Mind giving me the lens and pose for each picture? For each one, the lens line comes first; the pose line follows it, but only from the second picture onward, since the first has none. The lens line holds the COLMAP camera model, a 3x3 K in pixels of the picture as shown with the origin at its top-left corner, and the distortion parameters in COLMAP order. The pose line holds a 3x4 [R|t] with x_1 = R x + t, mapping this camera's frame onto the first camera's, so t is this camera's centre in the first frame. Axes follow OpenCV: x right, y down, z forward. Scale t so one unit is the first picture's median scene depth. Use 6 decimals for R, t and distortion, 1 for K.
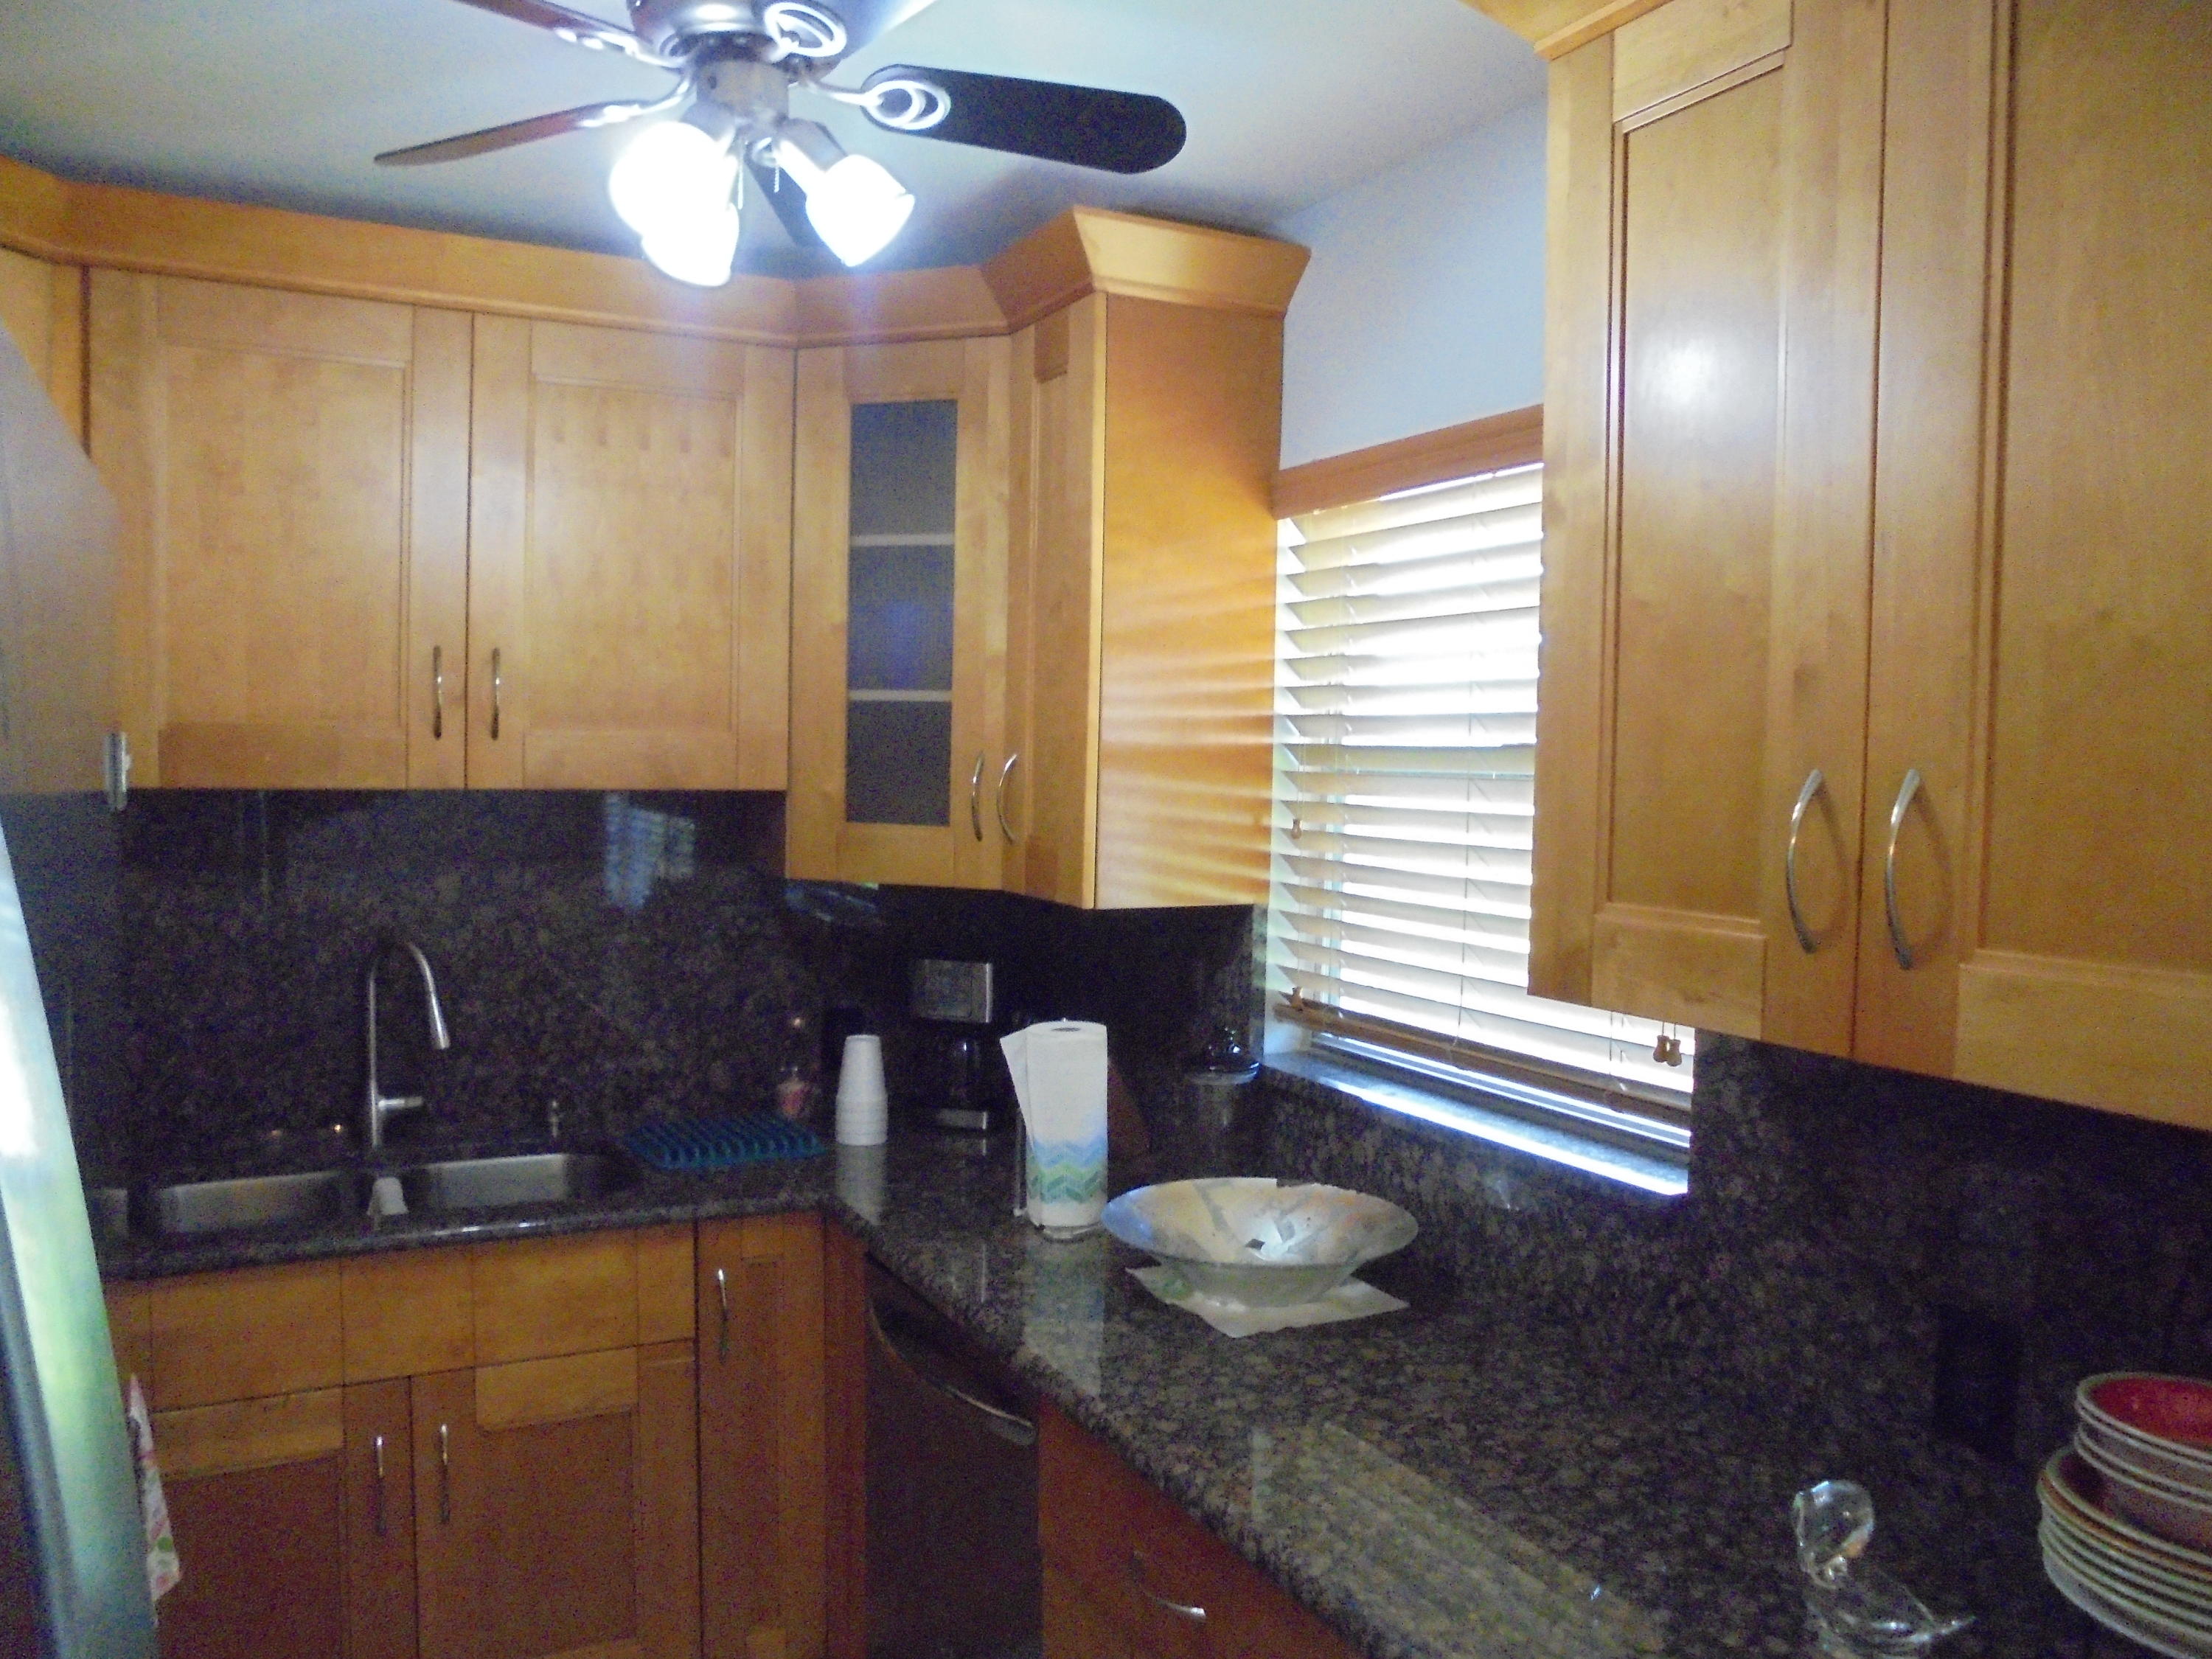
lens RADIAL K [[1649.2, 0, 1114.5], [0, 1649.2, 840.0], [0, 0, 1]] dist [-0.126616, 0.086302]
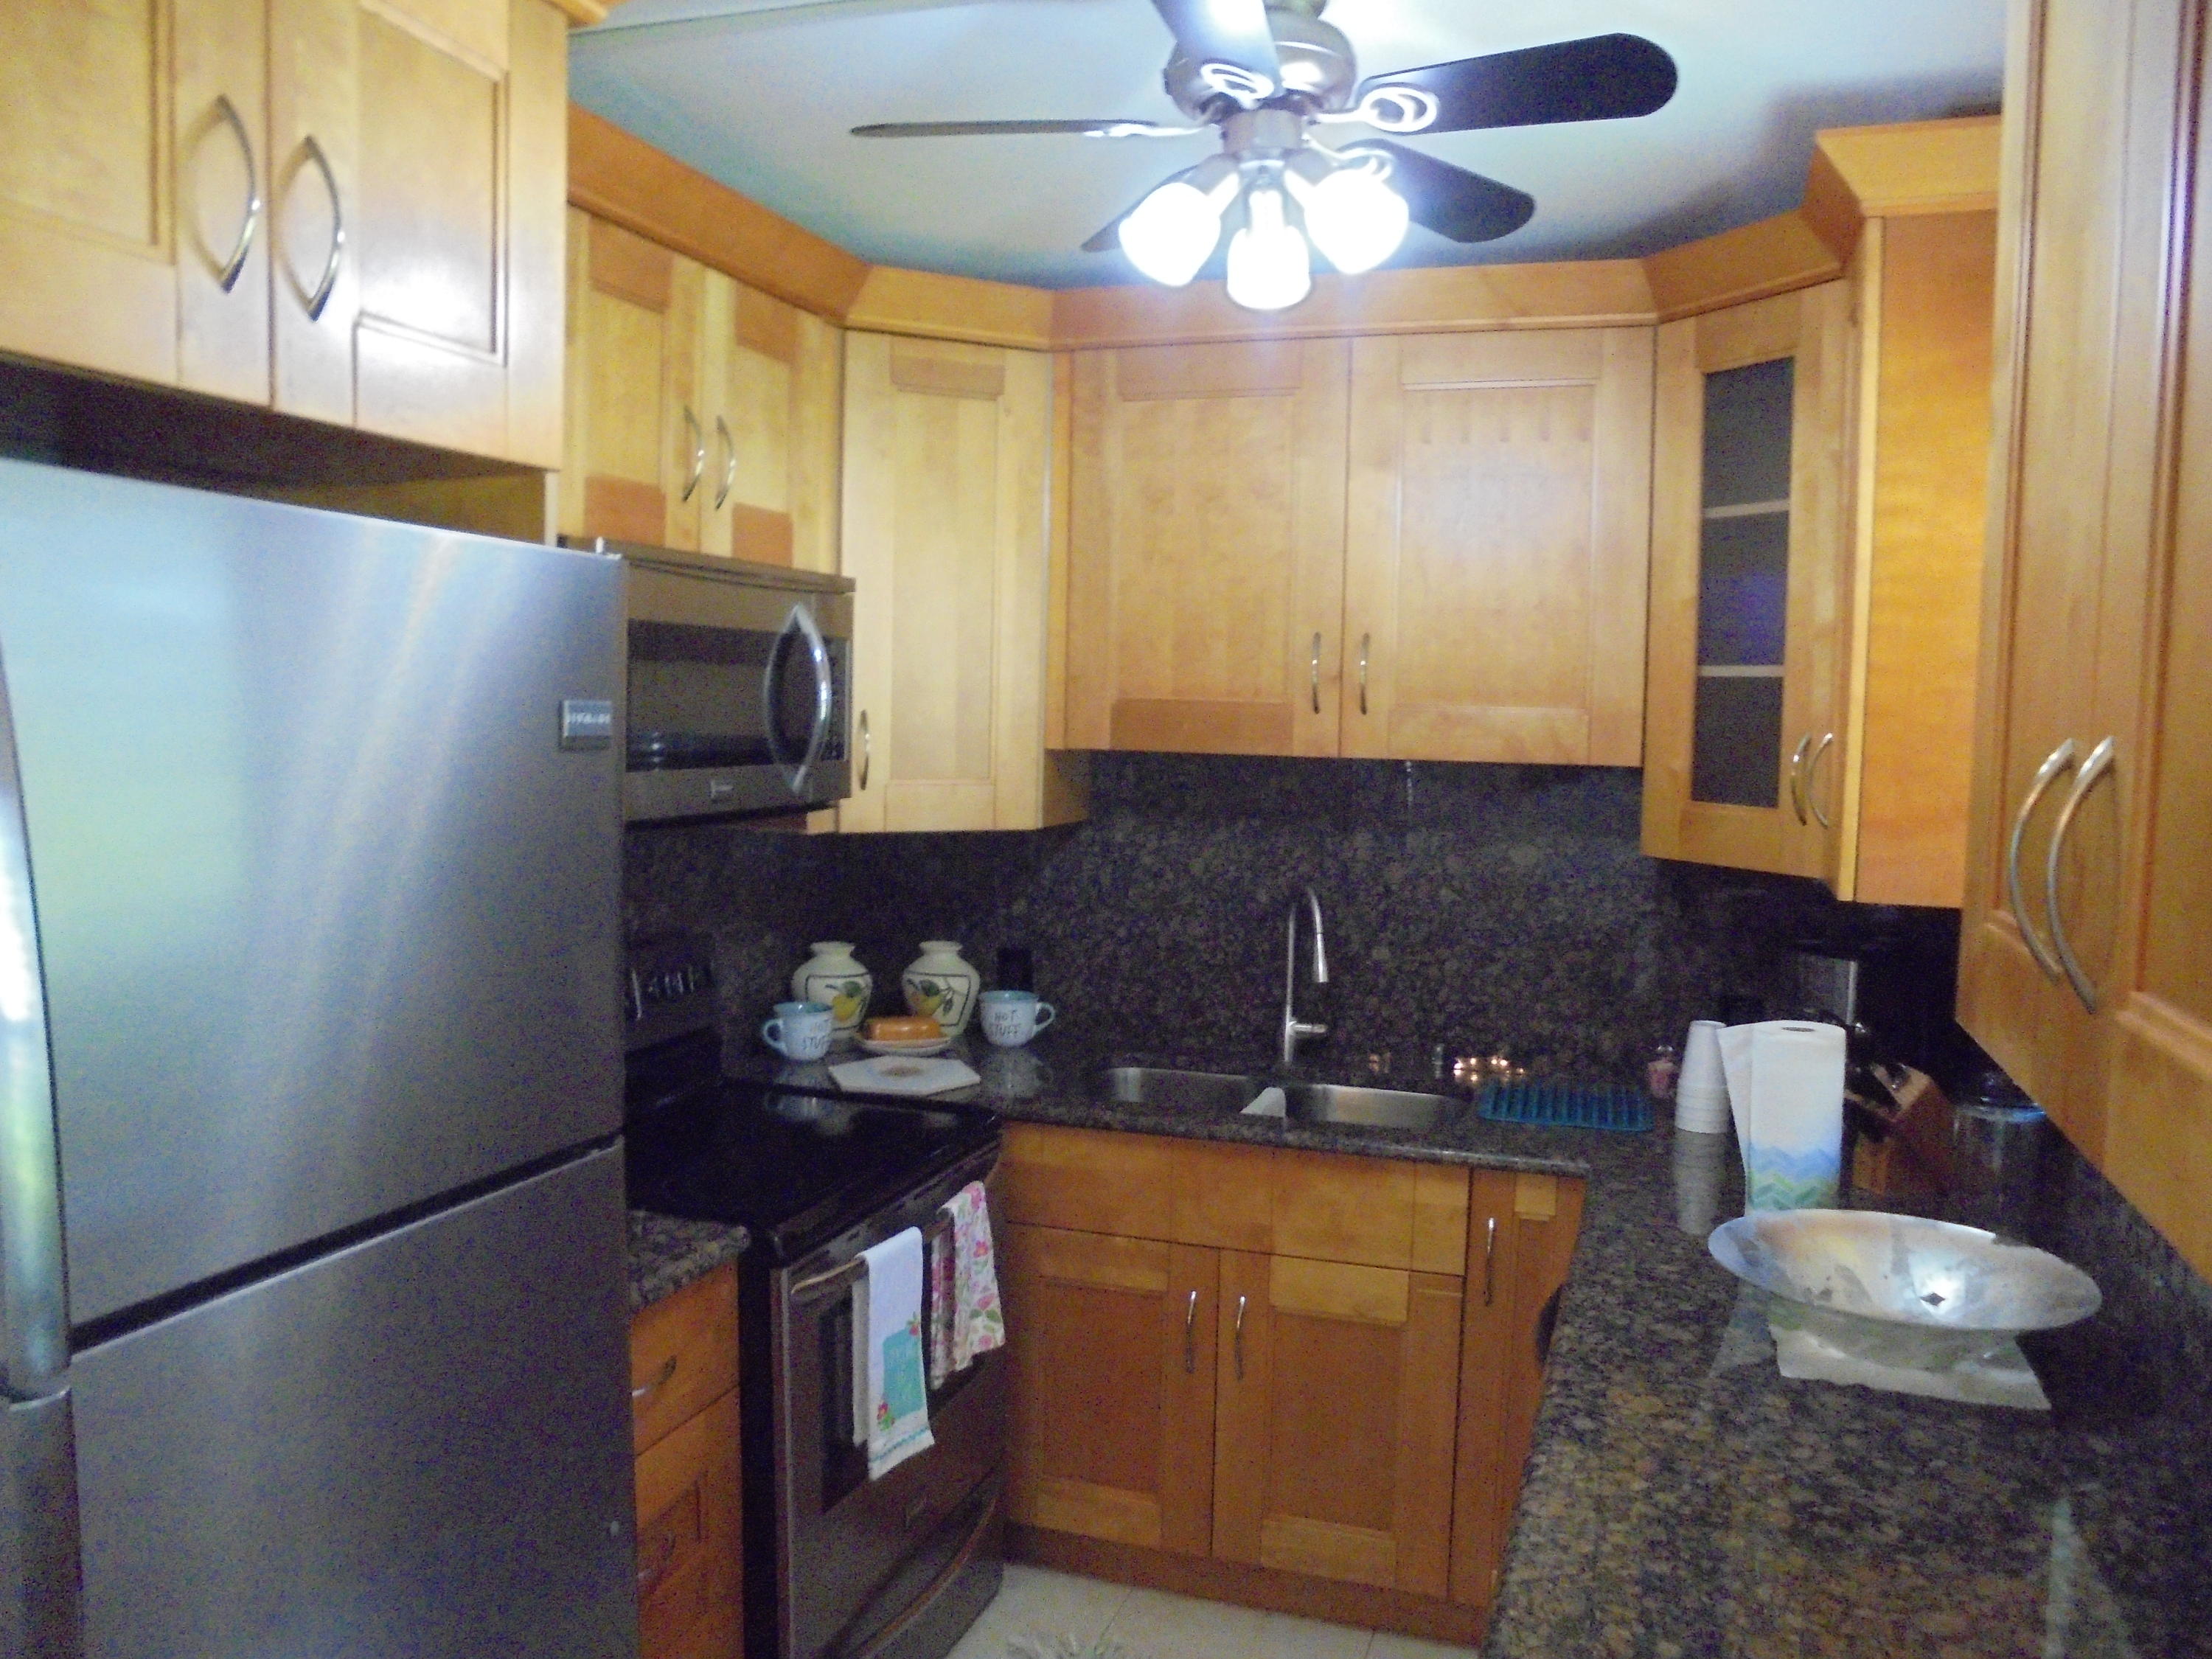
lens RADIAL K [[1649.2, 0, 1114.5], [0, 1649.2, 840.0], [0, 0, 1]] dist [-0.126616, 0.086302]
pose [[0.686589, 0.052800, -0.725126, 0.333263], [-0.046590, 0.998505, 0.028592, 0.000923], [0.725551, 0.014153, 0.688022, 0.088998]]
